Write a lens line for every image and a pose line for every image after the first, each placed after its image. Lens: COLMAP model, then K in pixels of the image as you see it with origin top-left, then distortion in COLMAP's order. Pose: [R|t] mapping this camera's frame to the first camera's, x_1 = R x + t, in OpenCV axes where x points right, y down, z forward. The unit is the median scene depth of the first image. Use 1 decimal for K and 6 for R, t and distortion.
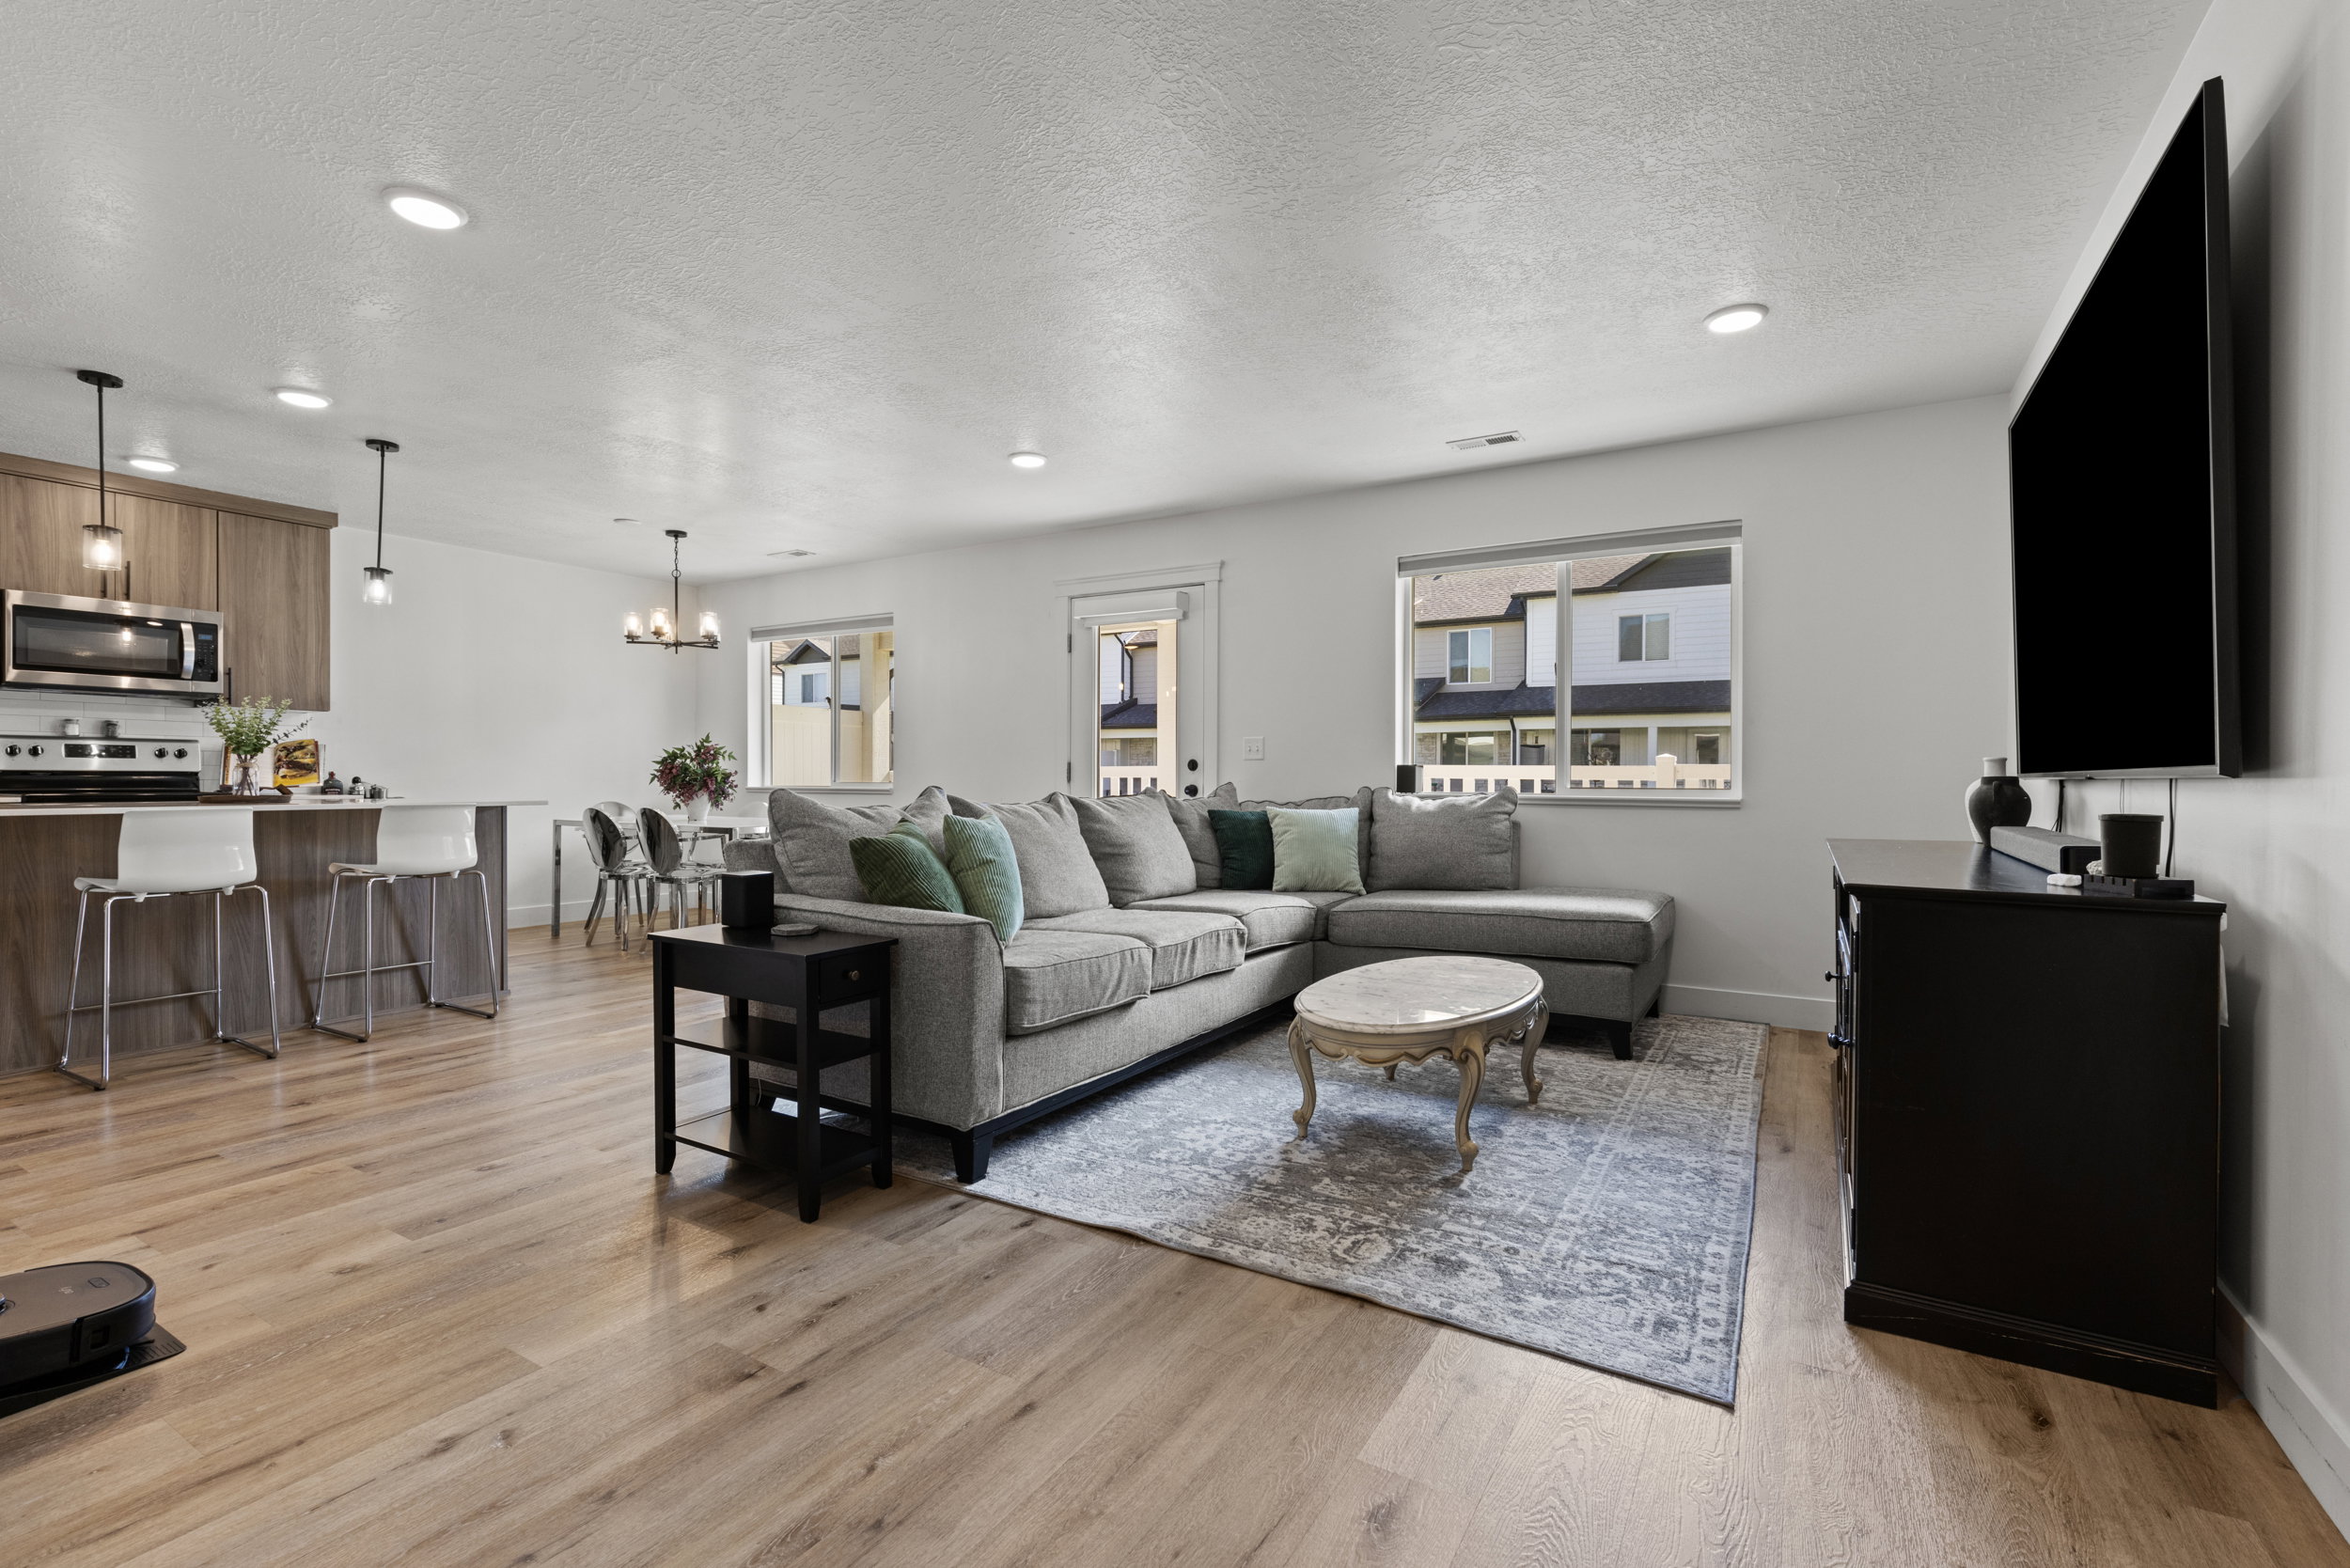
lens RADIAL K [[997.9, 0, 1141.1], [0, 997.9, 784.6], [0, 0, 1]] dist [-0.000455, 0.000684]
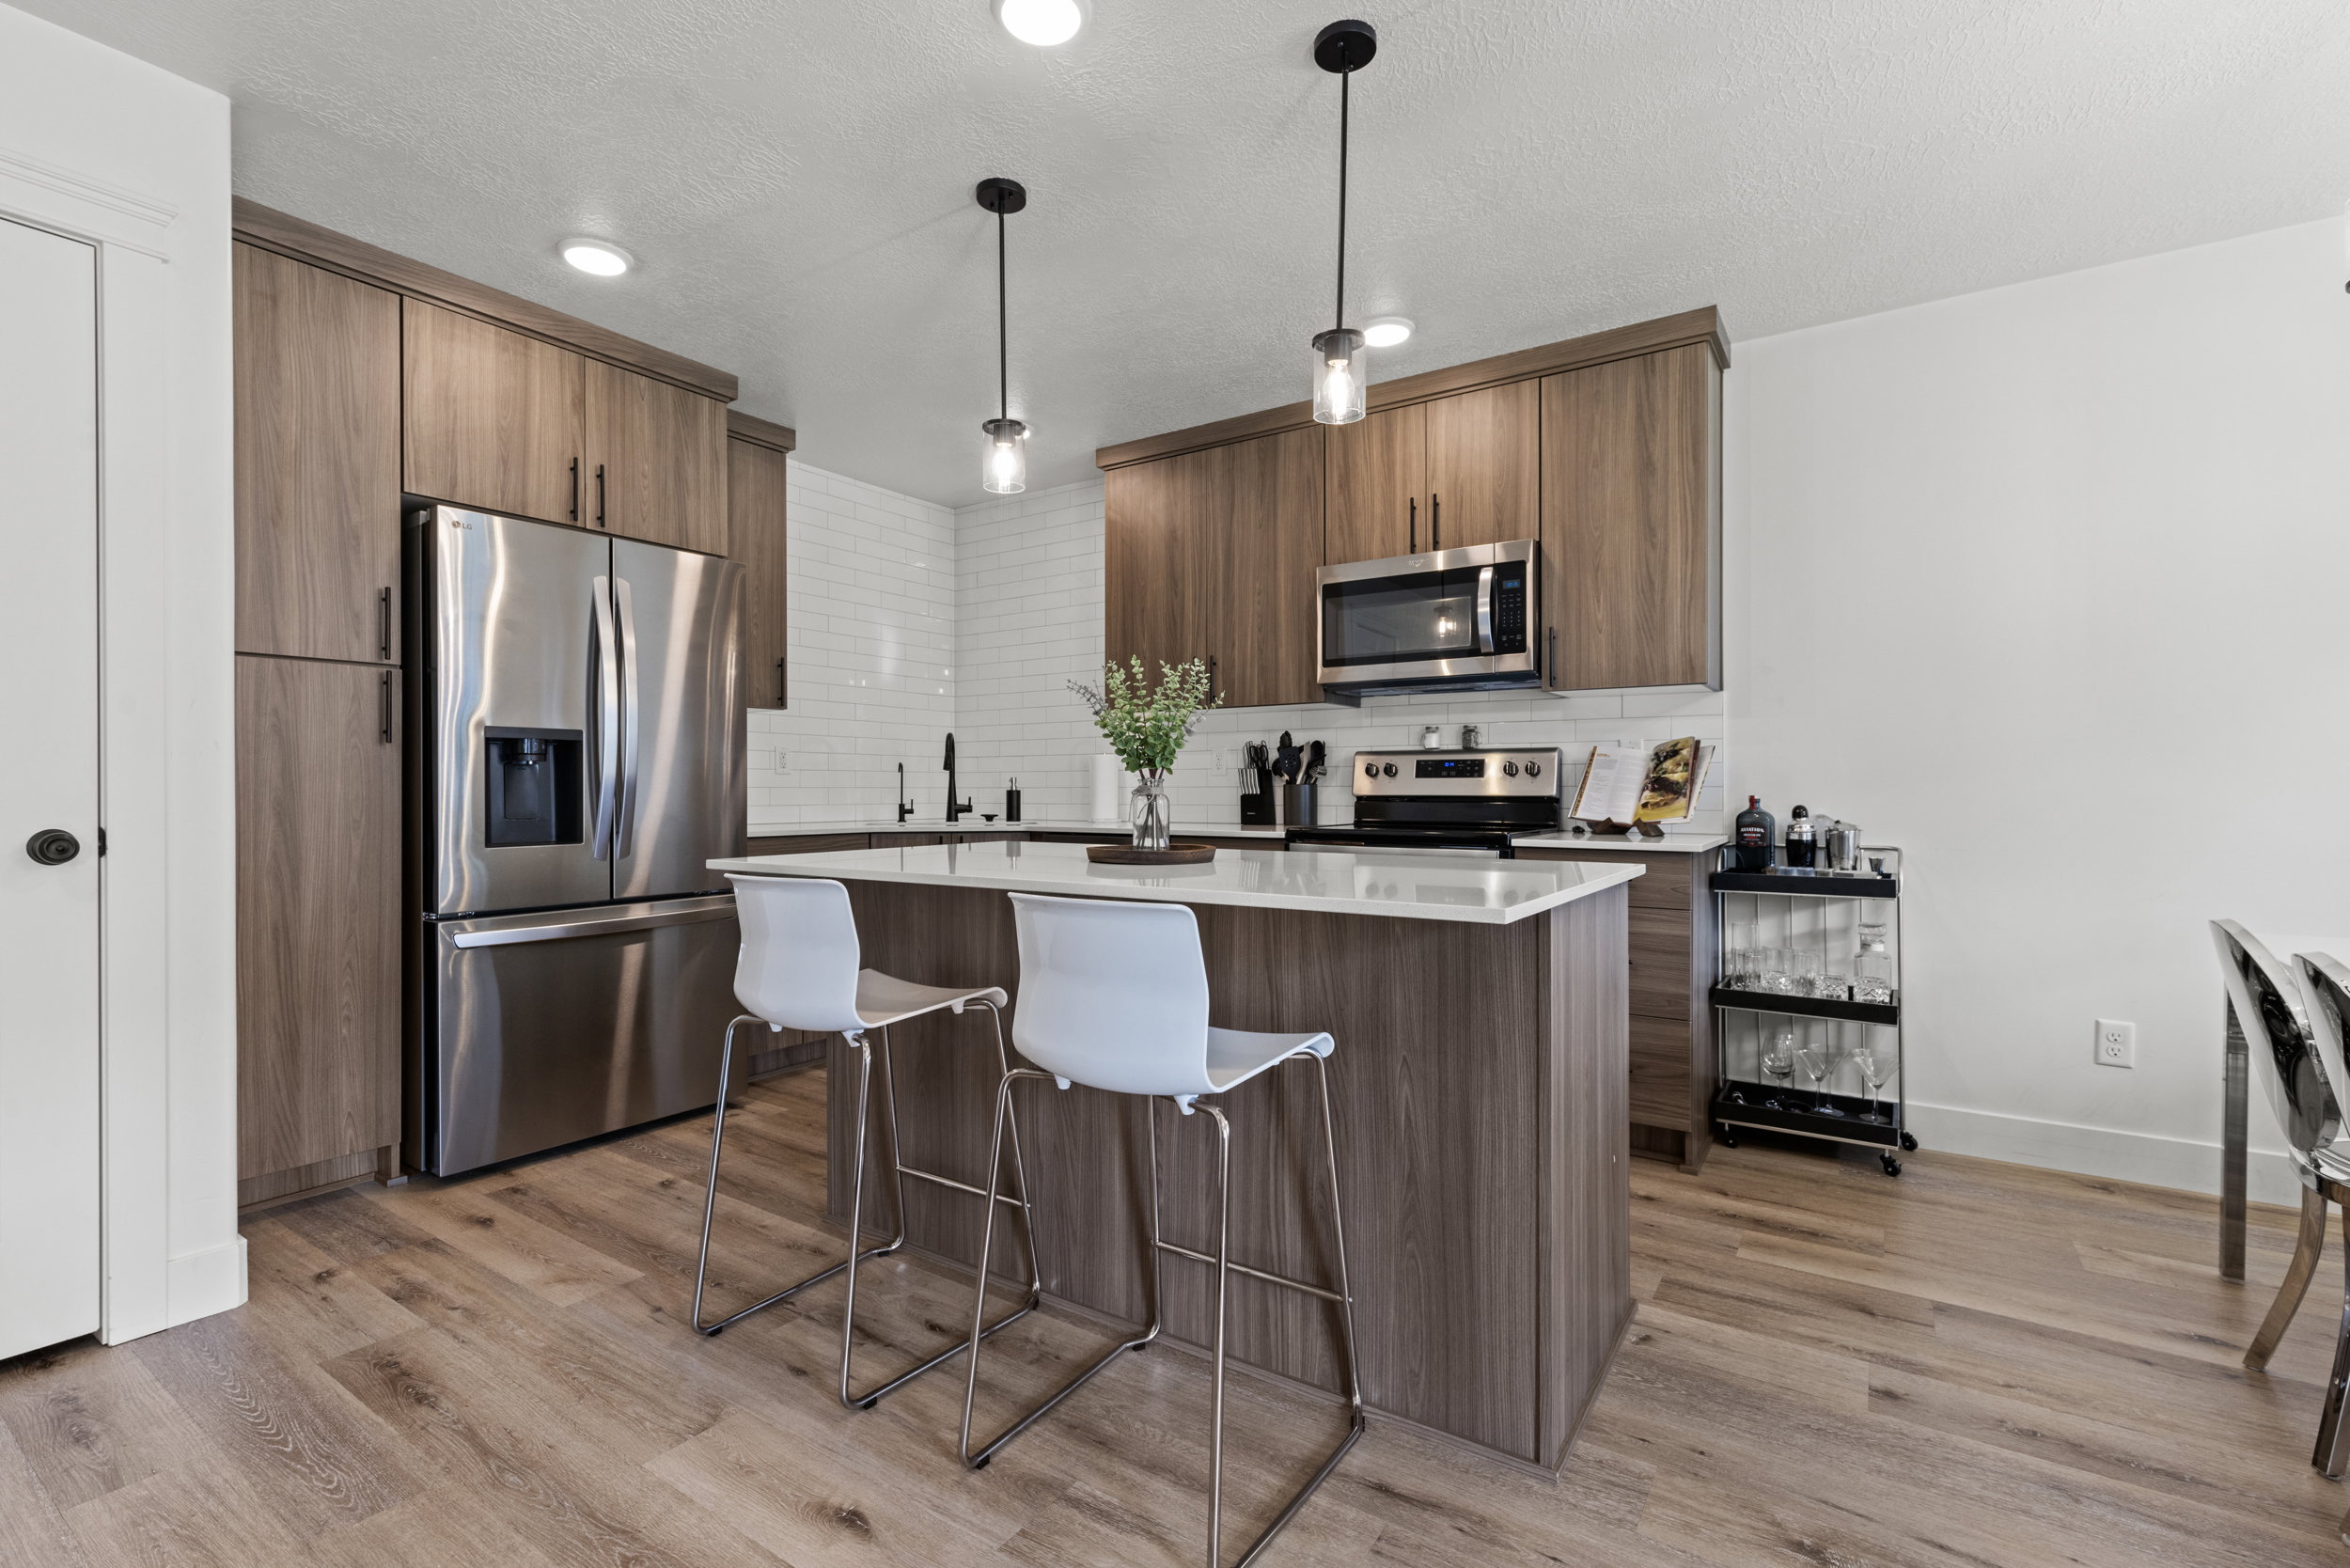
lens RADIAL K [[1036.9, 0, 1227.2], [0, 1036.9, 788.0], [0, 0, 1]] dist [-0.000449, 0.002207]
pose [[-0.049816, -0.002954, -0.998754, -0.306975], [-0.006993, 0.999972, -0.002609, -0.017784], [0.998734, 0.006855, -0.049835, 0.956466]]
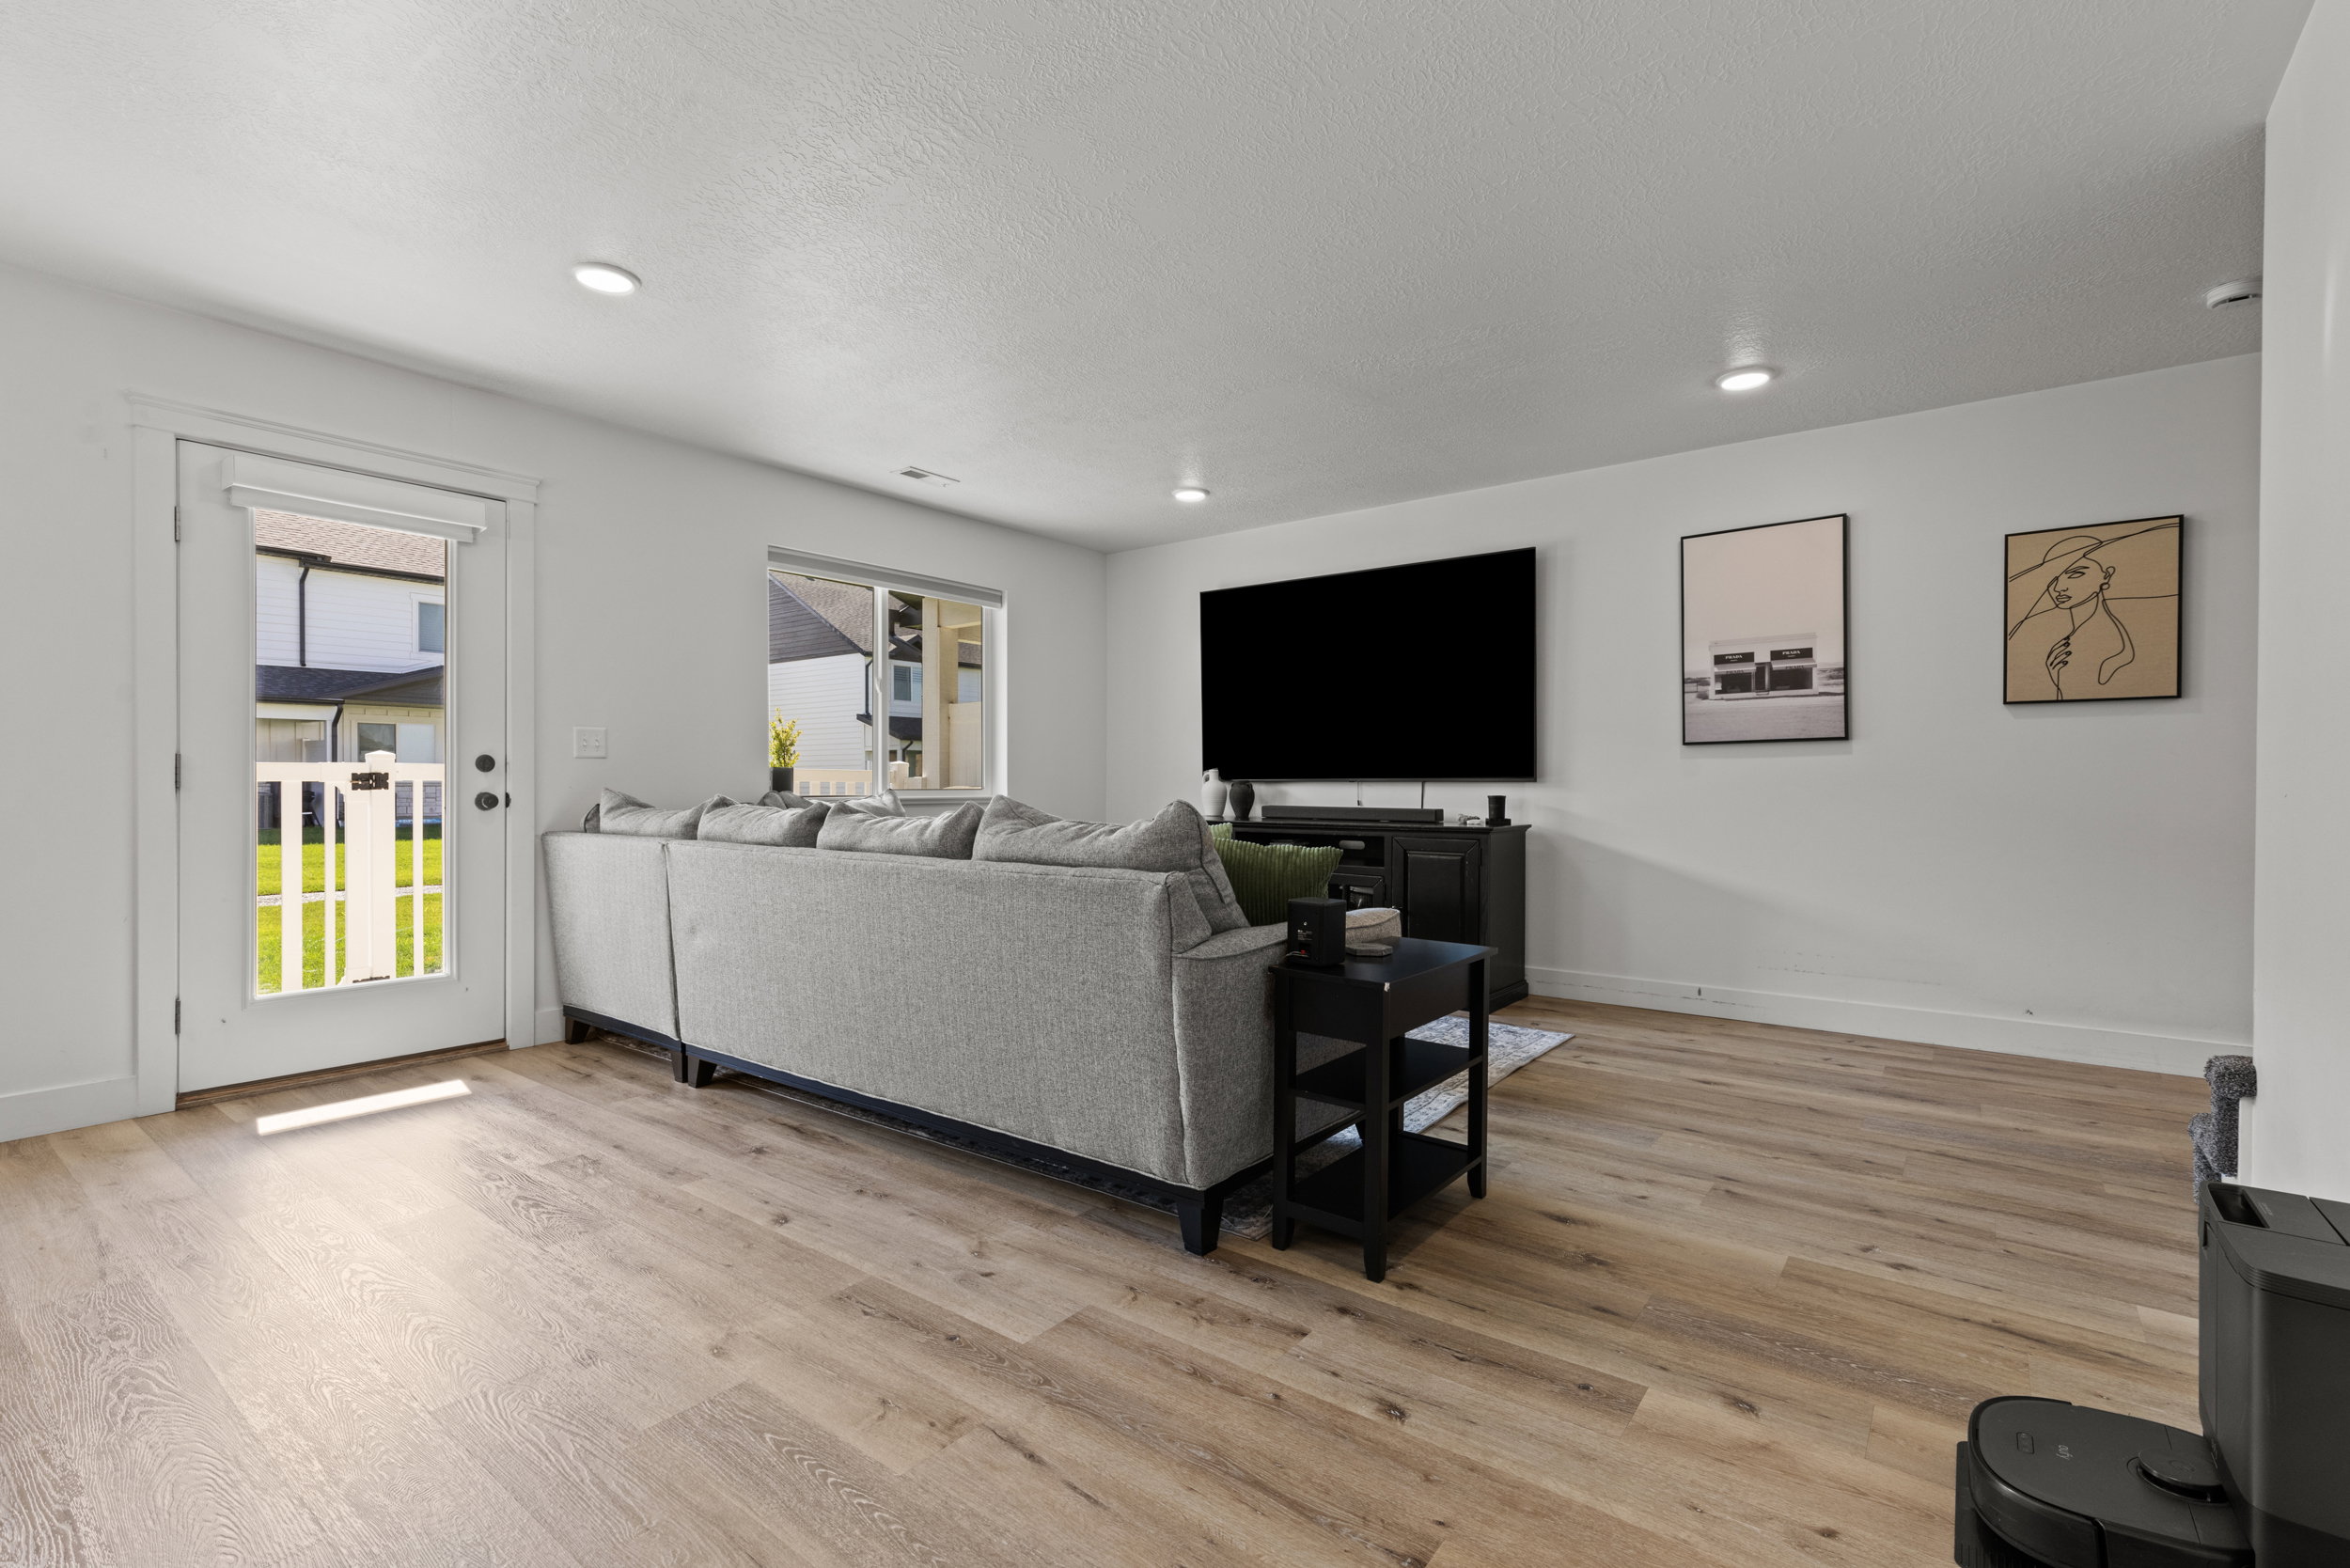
lens RADIAL K [[1036.9, 0, 1151.9], [0, 1036.9, 779.2], [0, 0, 1]] dist [-0.000449, 0.002207]
pose [[0.145479, 0.000502, 0.989361, -0.758853], [0.007513, 0.999970, -0.001613, -0.006473], [-0.989333, 0.007668, 0.145471, 0.605083]]
